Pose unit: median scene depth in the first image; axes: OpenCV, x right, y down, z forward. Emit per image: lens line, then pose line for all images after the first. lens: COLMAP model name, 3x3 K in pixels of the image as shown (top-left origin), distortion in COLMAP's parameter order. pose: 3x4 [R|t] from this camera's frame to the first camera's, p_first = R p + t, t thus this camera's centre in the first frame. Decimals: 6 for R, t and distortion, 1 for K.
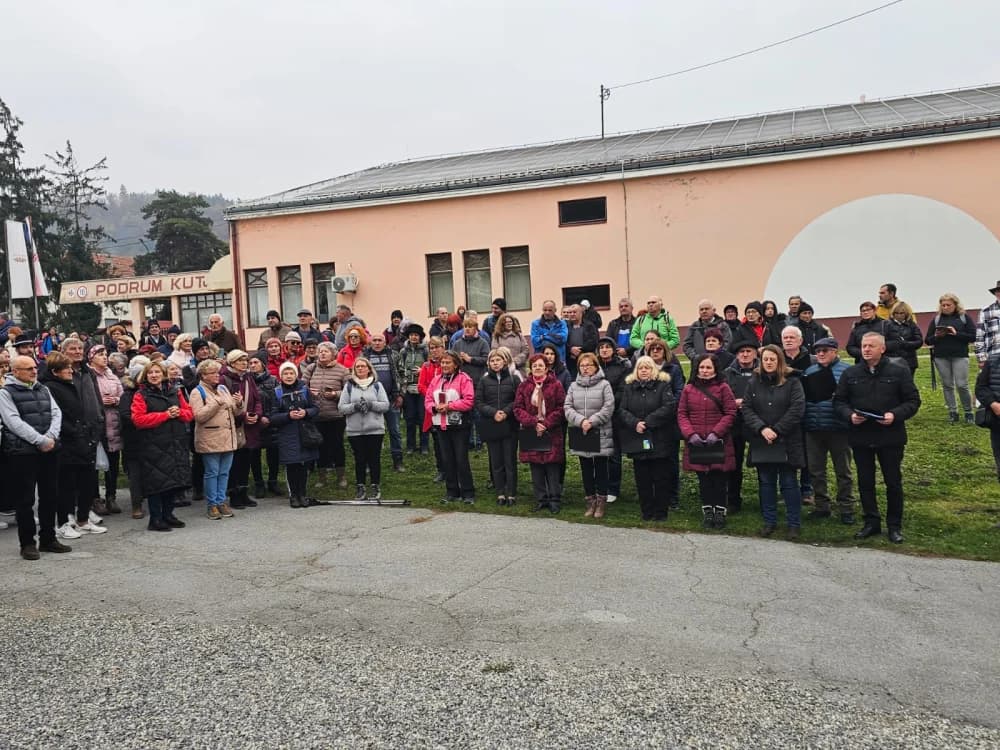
lens RADIAL K [[1013.6, 0, 503.6], [0, 1013.6, 372.8], [0, 0, 1]] dist [0.104297, -0.143432]
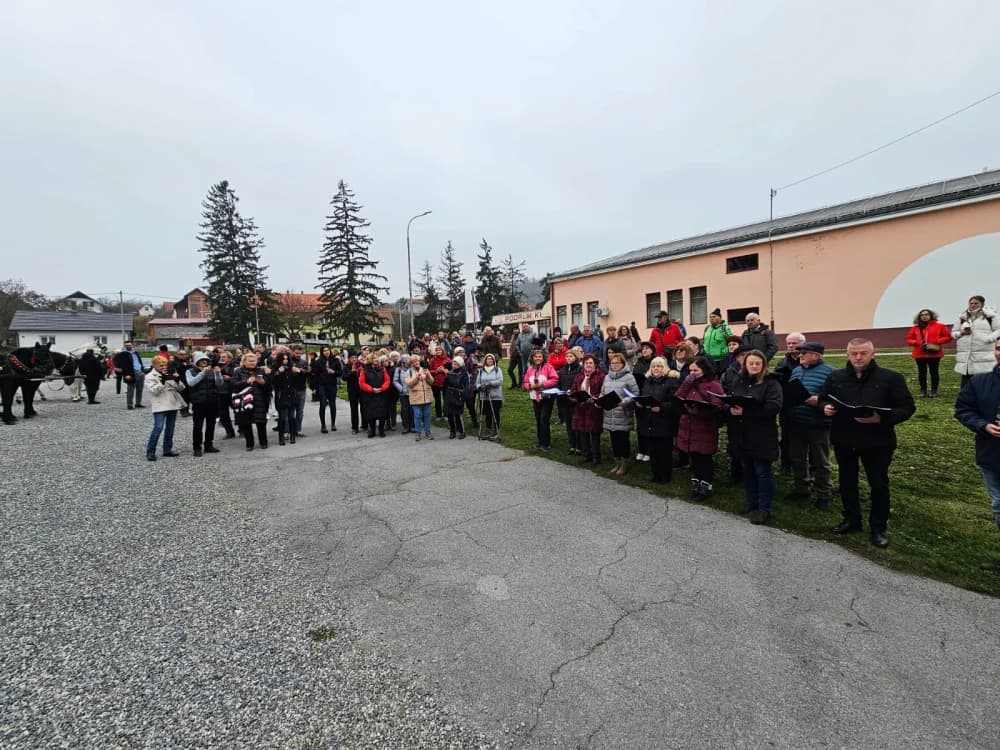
lens RADIAL K [[454.0, 0, 500.0], [0, 454.0, 375.0], [0, 0, 1]] dist [-0.014331, 0.007207]
pose [[0.874112, 0.035011, -0.484461, 0.226088], [-0.013033, 0.998730, 0.048661, -0.017479], [0.485550, -0.036221, 0.873458, 0.364331]]
